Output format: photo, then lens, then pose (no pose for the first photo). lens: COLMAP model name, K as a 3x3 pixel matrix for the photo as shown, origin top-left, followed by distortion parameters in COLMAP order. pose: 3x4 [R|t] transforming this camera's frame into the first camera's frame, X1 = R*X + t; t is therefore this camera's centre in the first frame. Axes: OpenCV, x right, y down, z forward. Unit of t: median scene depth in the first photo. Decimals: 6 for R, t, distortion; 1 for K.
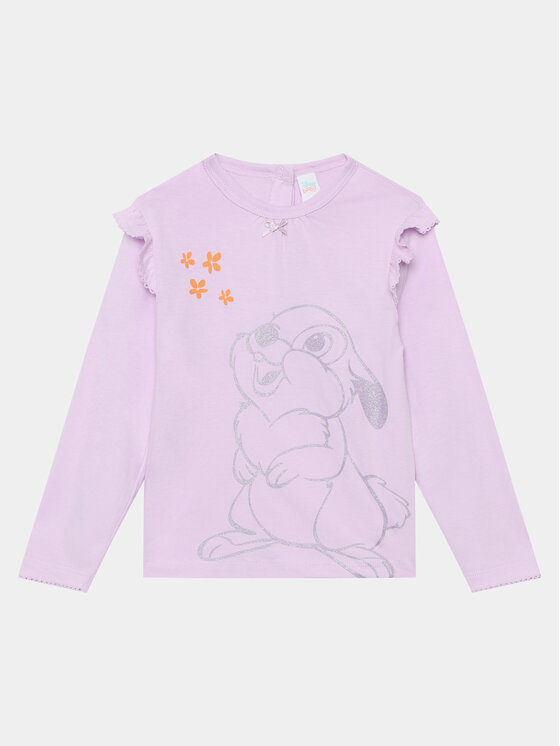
lens RADIAL K [[1530.1, 0, 280.0], [0, 1530.1, 373.0], [0, 0, 1]] dist [-0.004334, 15.273321]
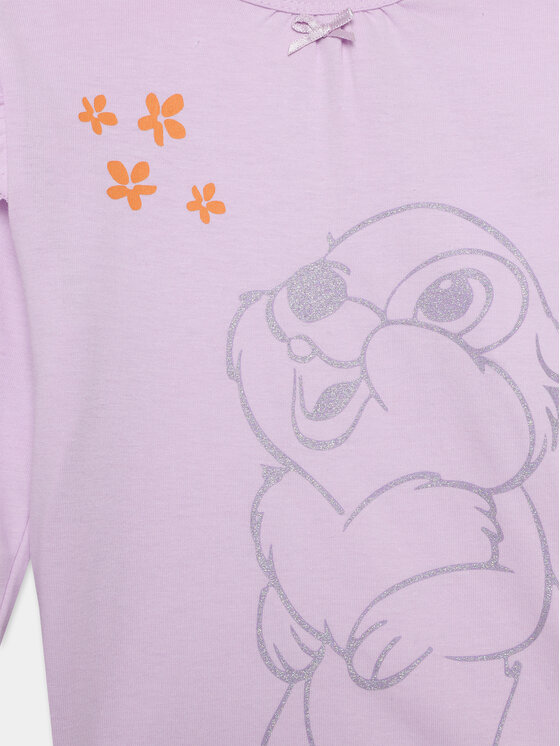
lens RADIAL K [[1530.1, 0, 280.0], [0, 1530.1, 373.0], [0, 0, 1]] dist [-0.004334, 15.273321]
pose [[0.996604, -0.082050, -0.007003, -0.017088], [0.081788, 0.996139, -0.031906, 0.007618], [0.009594, 0.031225, 0.999466, 0.610553]]
